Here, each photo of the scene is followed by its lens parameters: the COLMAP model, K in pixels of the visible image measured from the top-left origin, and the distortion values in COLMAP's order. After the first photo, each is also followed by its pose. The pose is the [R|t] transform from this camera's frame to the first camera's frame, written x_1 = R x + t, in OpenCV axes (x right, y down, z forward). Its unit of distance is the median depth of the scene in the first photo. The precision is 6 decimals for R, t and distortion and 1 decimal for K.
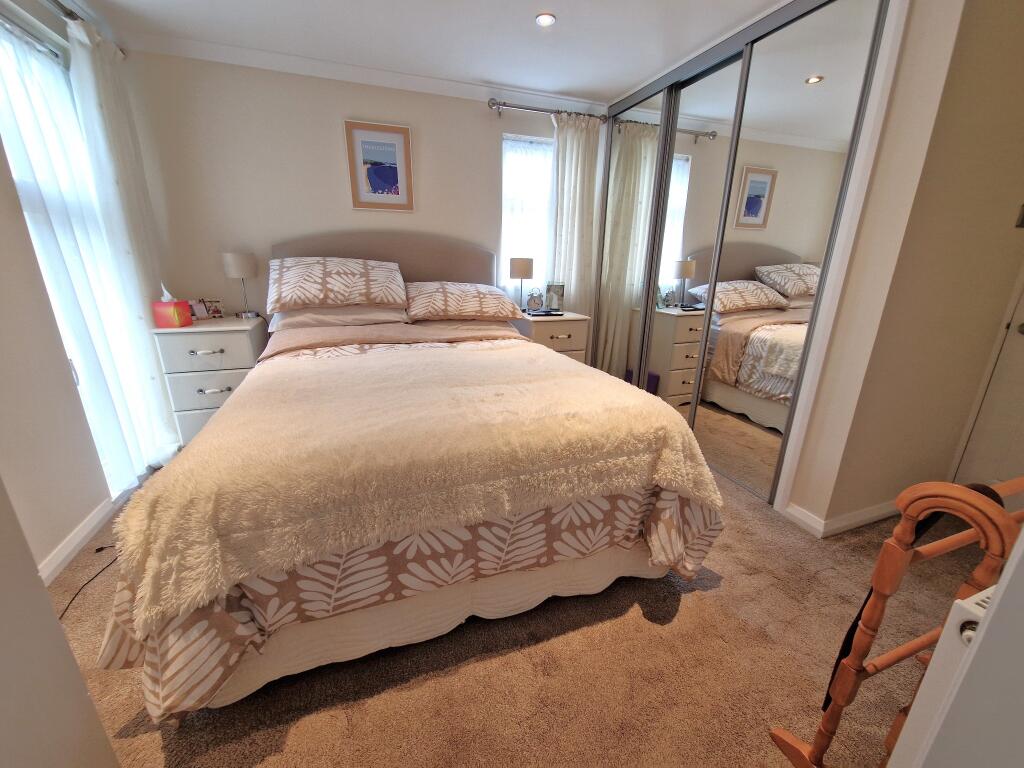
lens RADIAL K [[422.3, 0, 515.3], [0, 422.3, 388.3], [0, 0, 1]] dist [-0.000532, -0.000811]
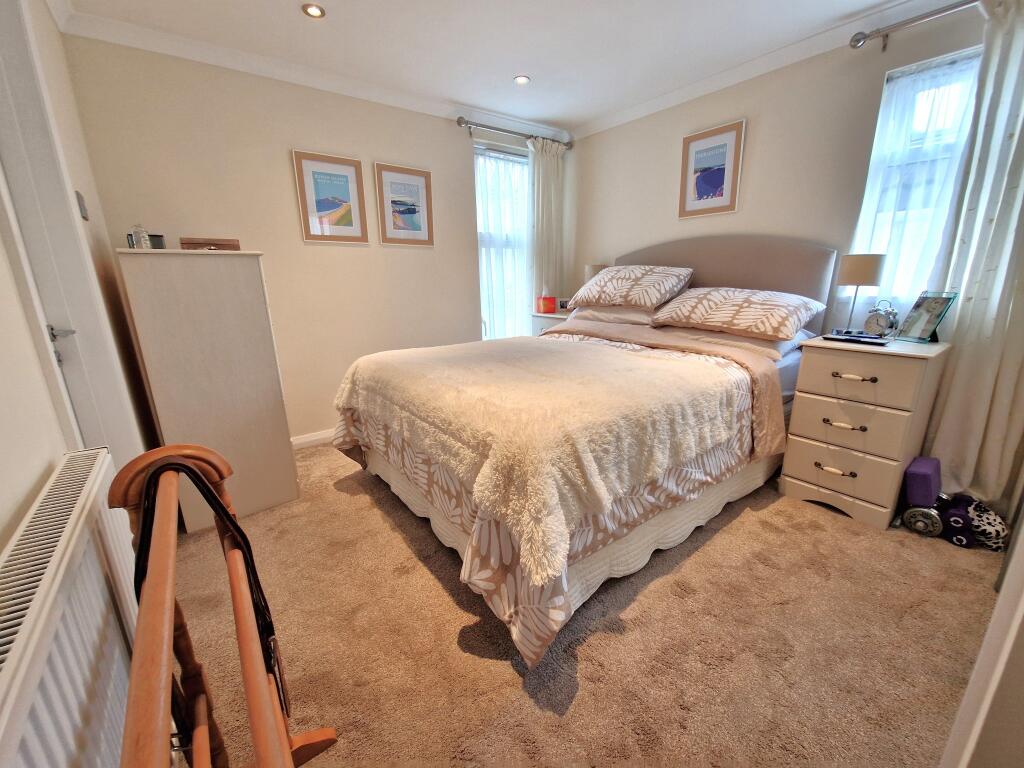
lens RADIAL K [[422.3, 0, 515.0], [0, 422.3, 386.0], [0, 0, 1]] dist [-0.000532, -0.000811]
pose [[0.292918, 0.221653, -0.930091, 0.580451], [-0.264518, 0.953578, 0.143944, -0.071729], [0.918820, 0.203861, 0.337952, 0.358971]]
